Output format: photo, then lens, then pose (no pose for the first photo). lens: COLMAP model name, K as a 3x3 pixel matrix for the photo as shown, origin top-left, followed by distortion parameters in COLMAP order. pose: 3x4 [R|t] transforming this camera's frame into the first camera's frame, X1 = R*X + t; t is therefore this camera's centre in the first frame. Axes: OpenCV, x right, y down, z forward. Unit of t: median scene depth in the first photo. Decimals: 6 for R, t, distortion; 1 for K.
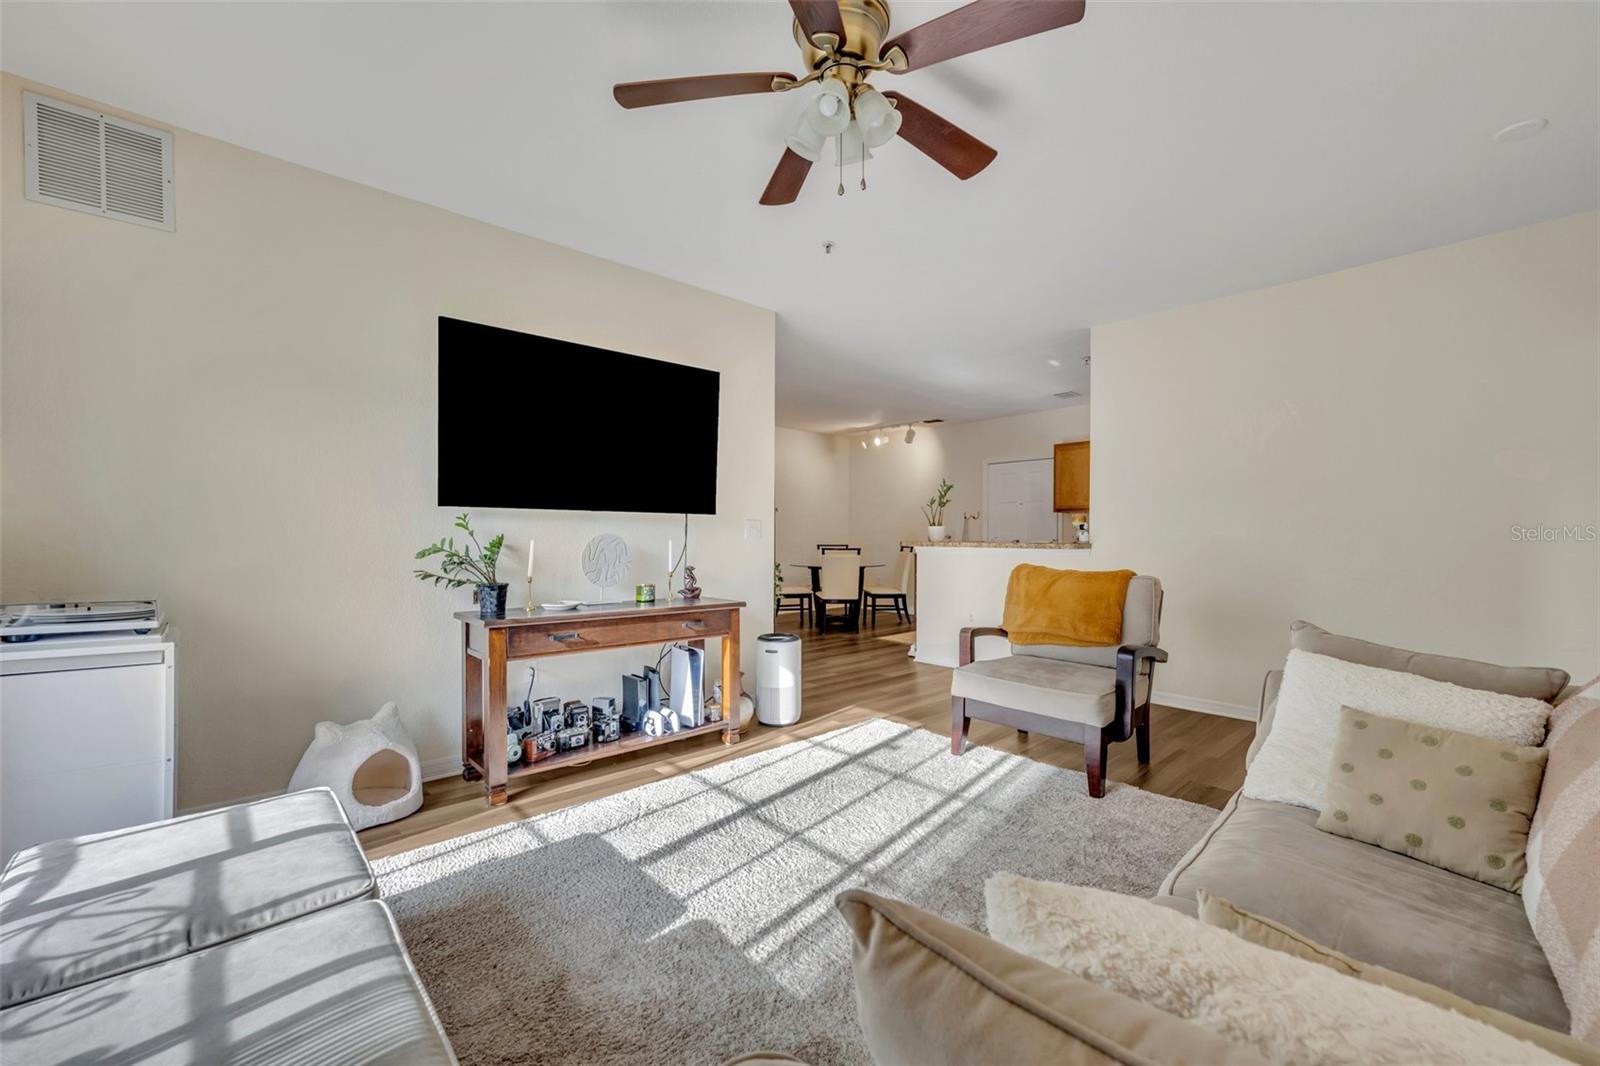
lens RADIAL K [[638.4, 0, 801.7], [0, 638.4, 557.4], [0, 0, 1]] dist [-0.000235, -0.000080]
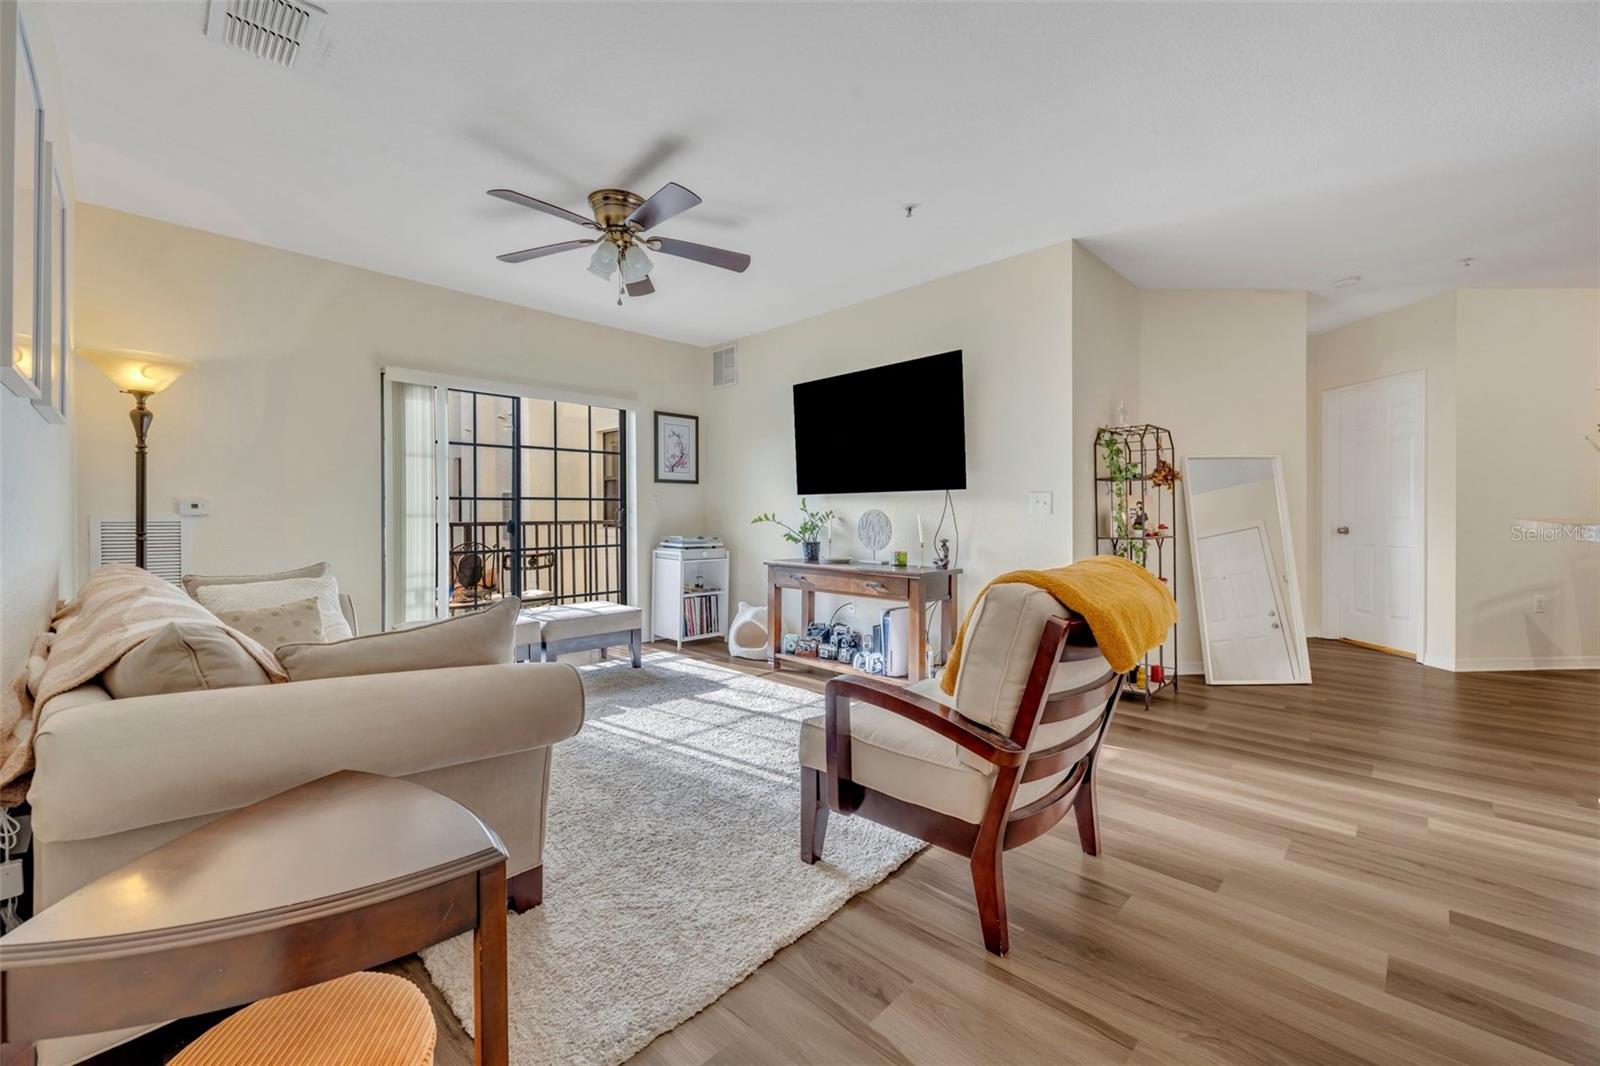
lens RADIAL K [[635.0, 0, 794.1], [0, 635.0, 535.6], [0, 0, 1]] dist [-0.000987, -0.000253]
pose [[0.065164, 0.034743, -0.997270, 0.868017], [-0.023789, 0.999164, 0.033255, -0.020664], [0.997591, 0.021557, 0.065936, 0.670161]]
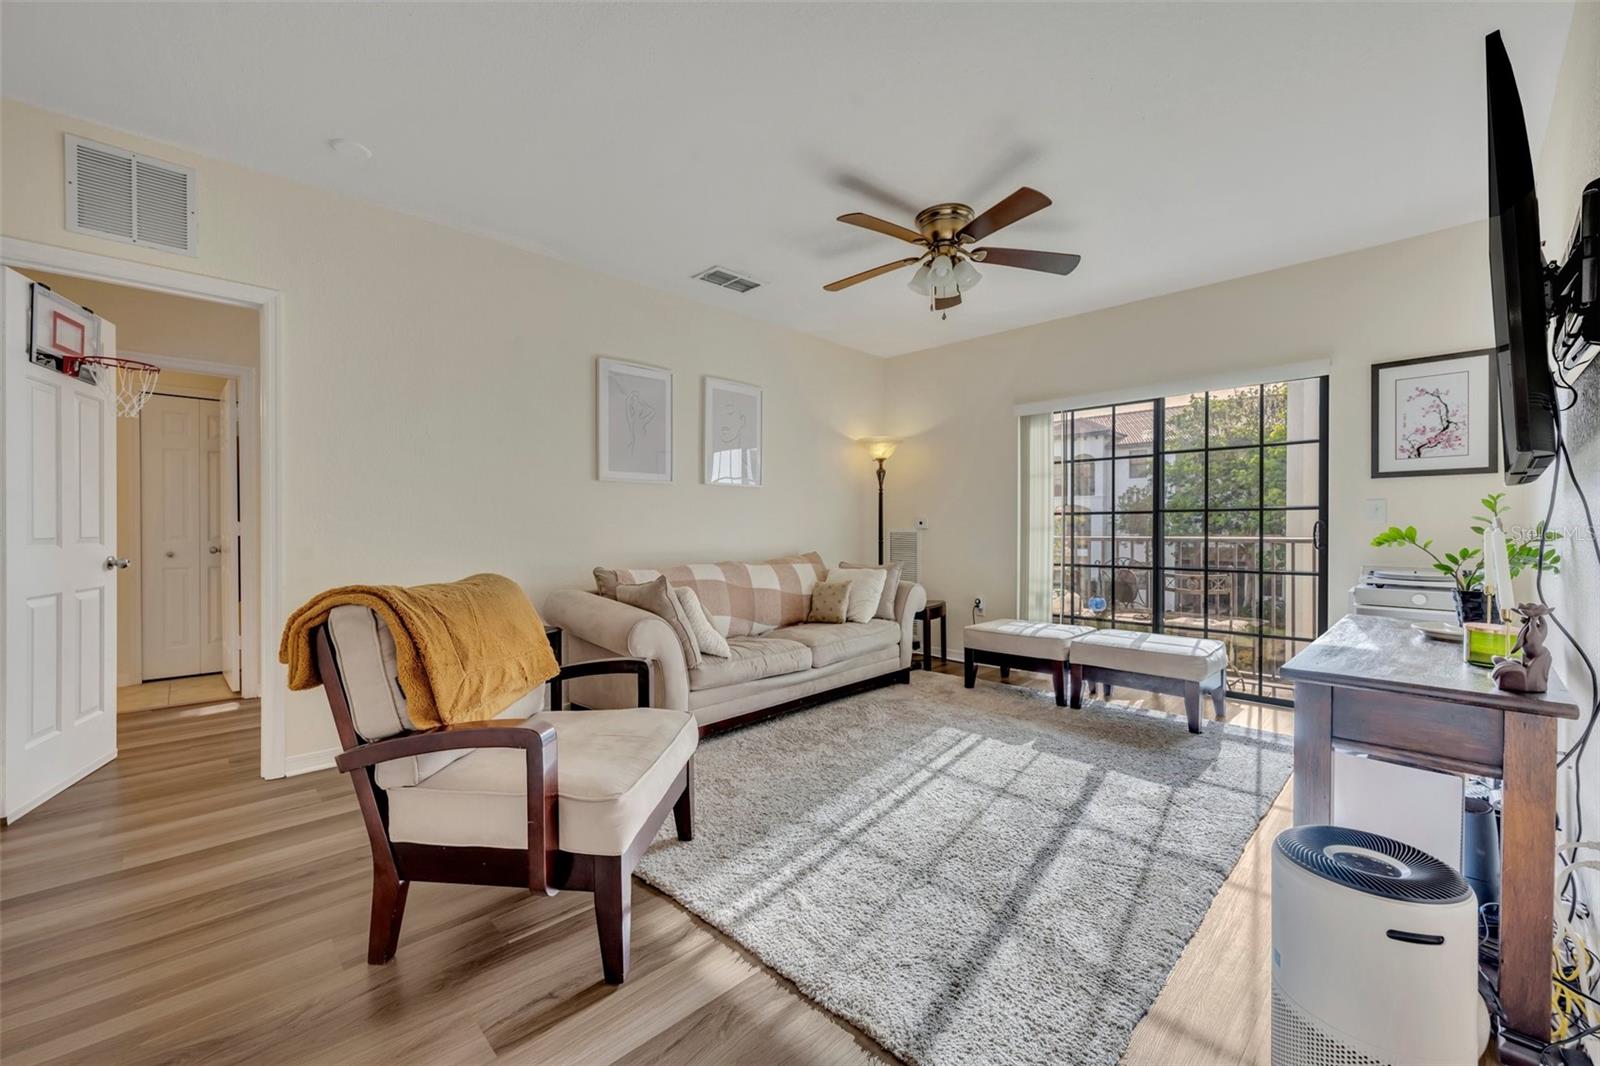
lens RADIAL K [[638.3, 0, 796.2], [0, 638.3, 528.3], [0, 0, 1]] dist [-0.001455, -0.000266]
pose [[-0.998359, 0.006810, -0.056858, 0.273274], [0.005024, 0.999491, 0.031504, -0.046707], [0.057044, 0.031167, -0.997885, 1.327633]]
